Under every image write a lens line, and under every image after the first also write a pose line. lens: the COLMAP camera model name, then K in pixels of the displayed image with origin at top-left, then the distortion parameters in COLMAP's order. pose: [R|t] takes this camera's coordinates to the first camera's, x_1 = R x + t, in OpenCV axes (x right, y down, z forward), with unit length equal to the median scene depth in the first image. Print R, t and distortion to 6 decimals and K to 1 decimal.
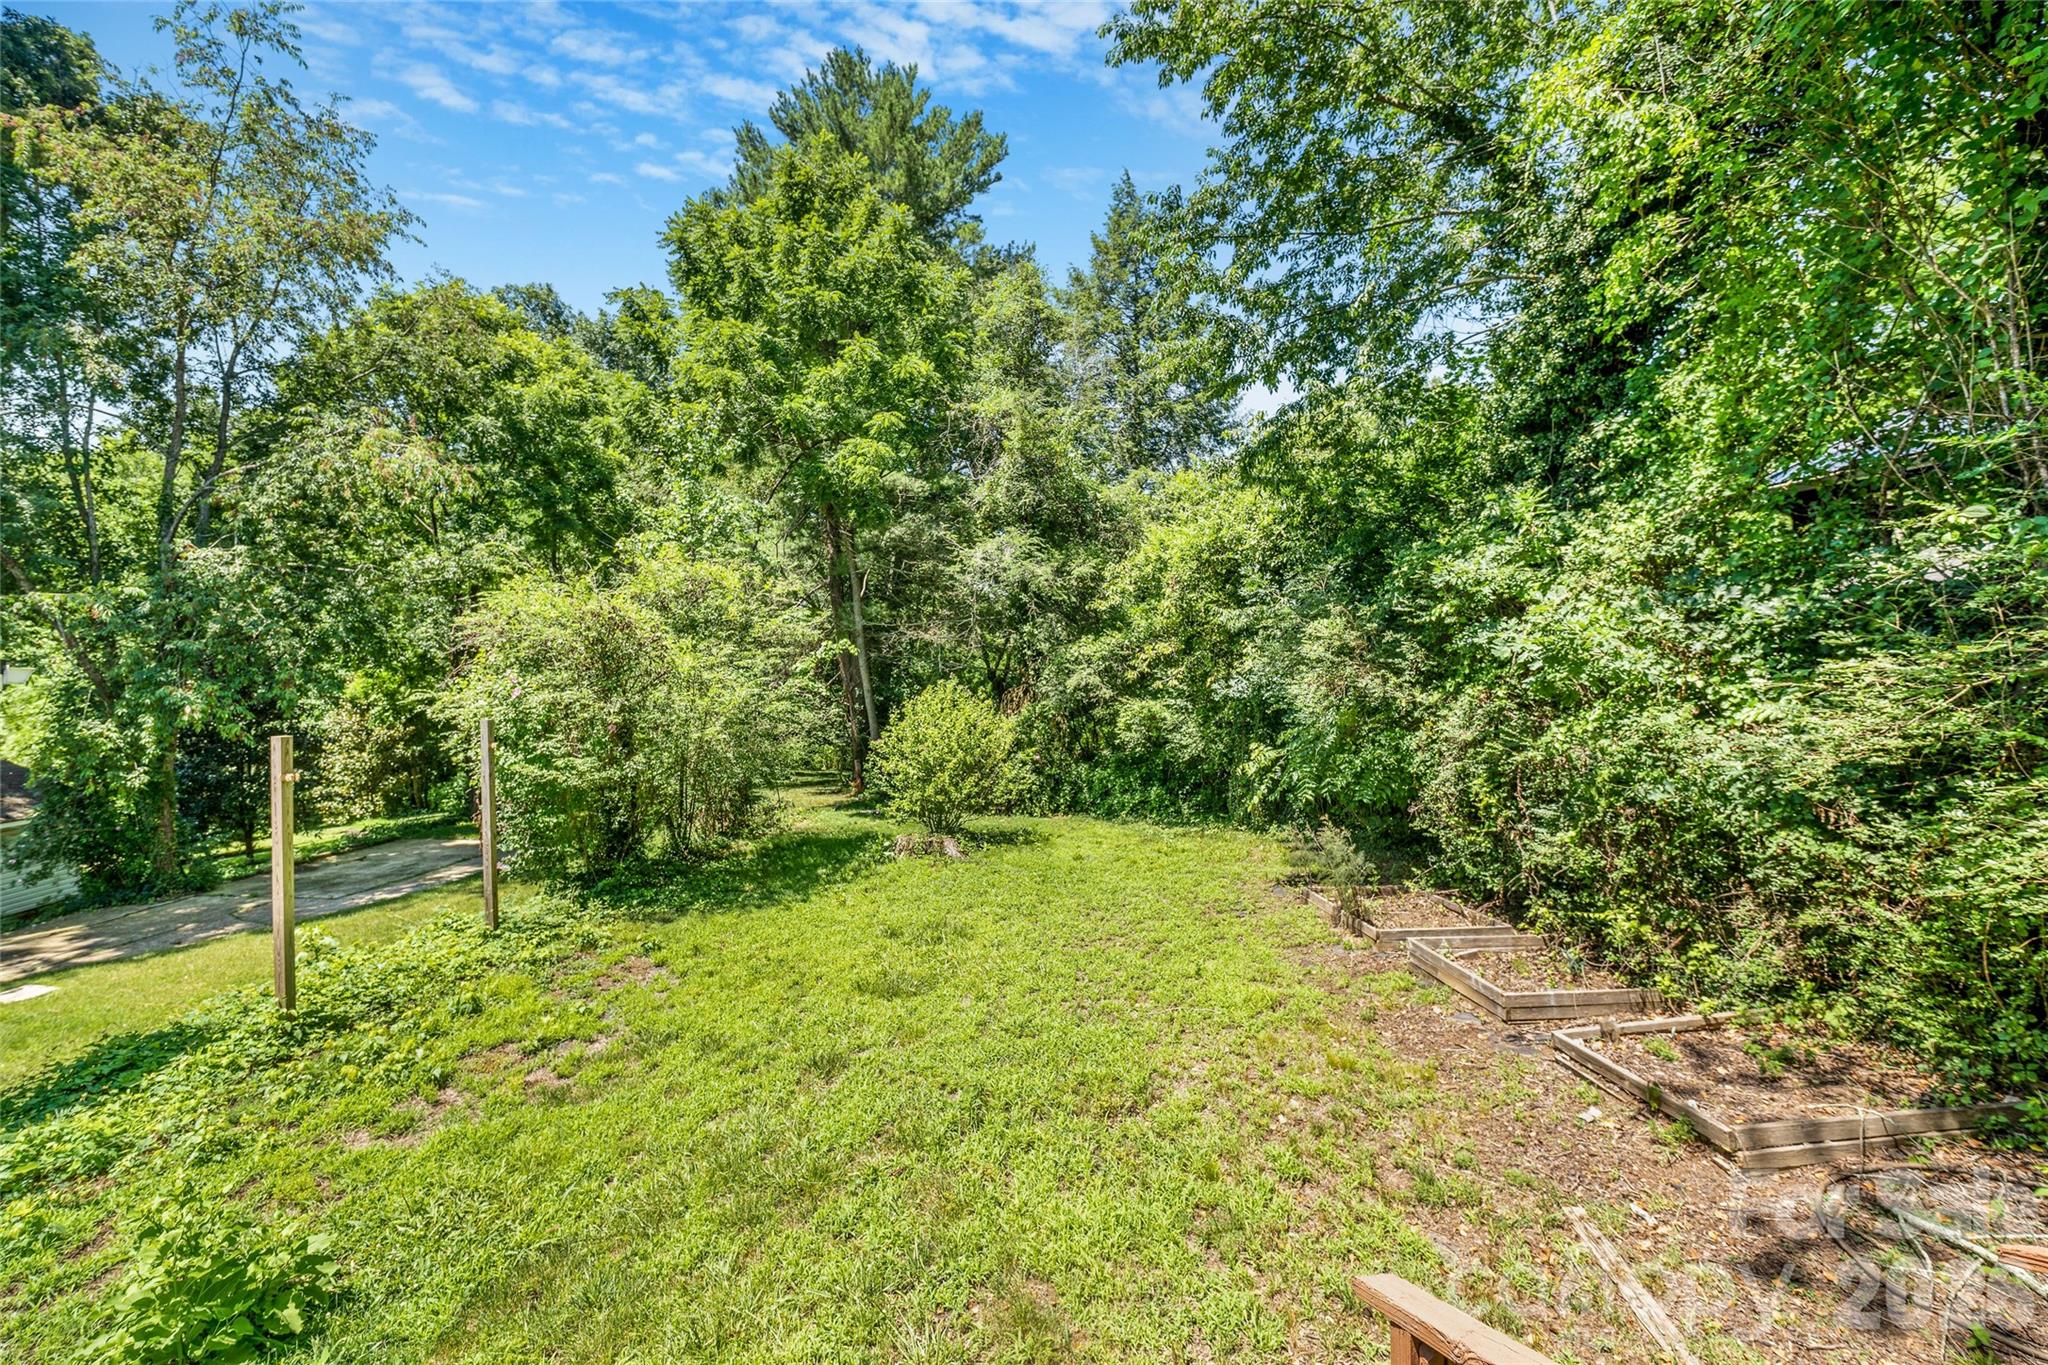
lens RADIAL K [[827.2, 0, 1045.9], [0, 827.2, 691.8], [0, 0, 1]] dist [-0.000993, -0.003049]
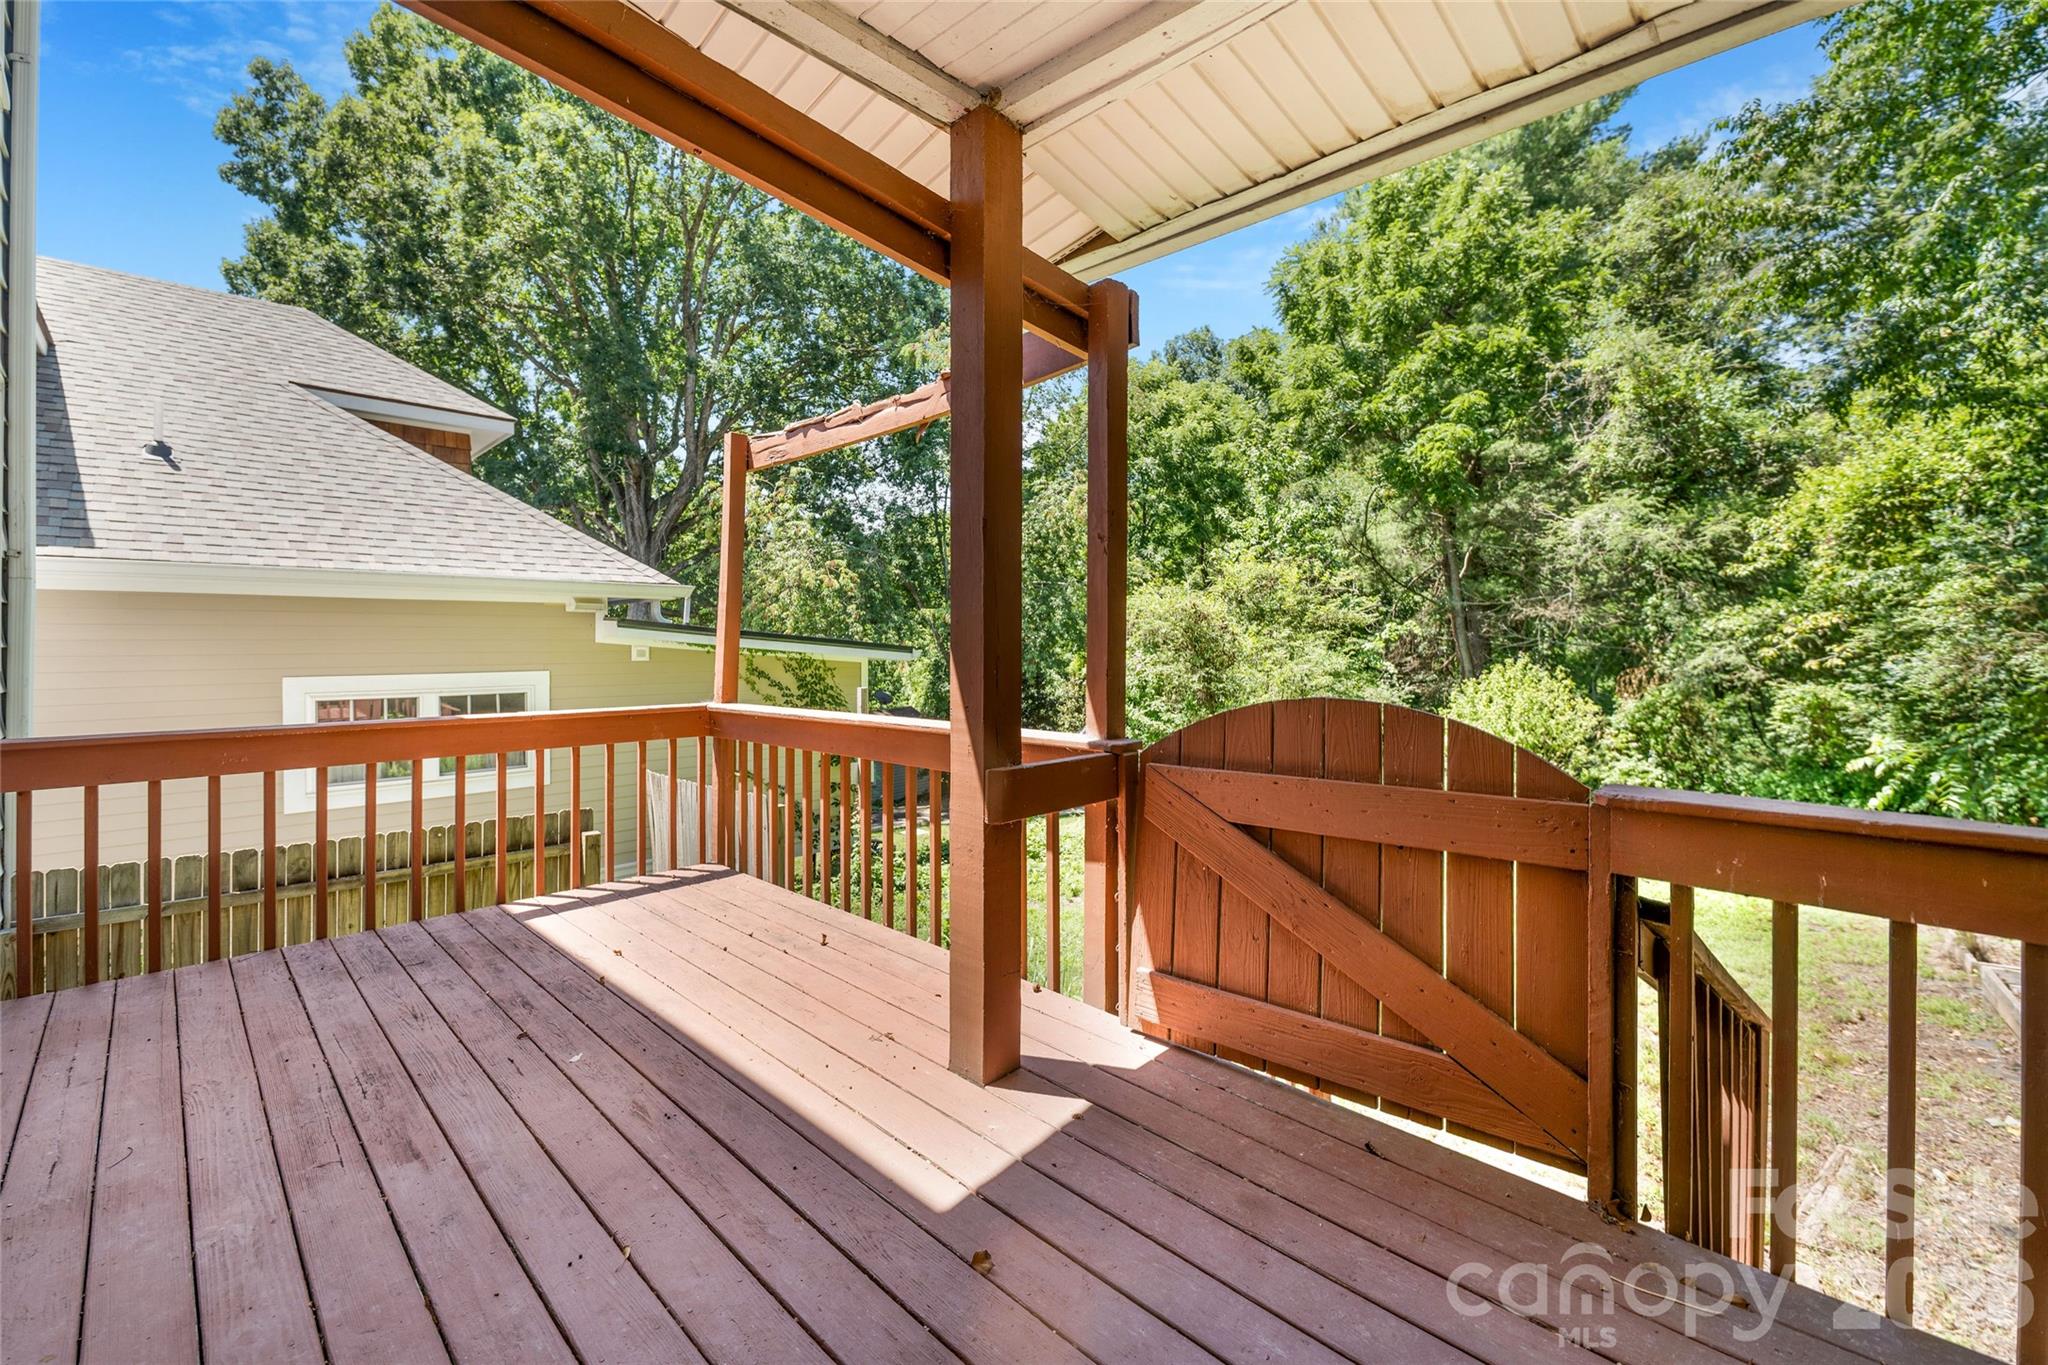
lens RADIAL K [[827.2, 0, 1018.8], [0, 827.2, 669.4], [0, 0, 1]] dist [-0.000993, -0.003049]
pose [[0.714678, 0.008701, -0.699400, 0.119446], [-0.012439, 0.999923, -0.000272, 0.004966], [0.699343, 0.008894, 0.714731, -0.095157]]
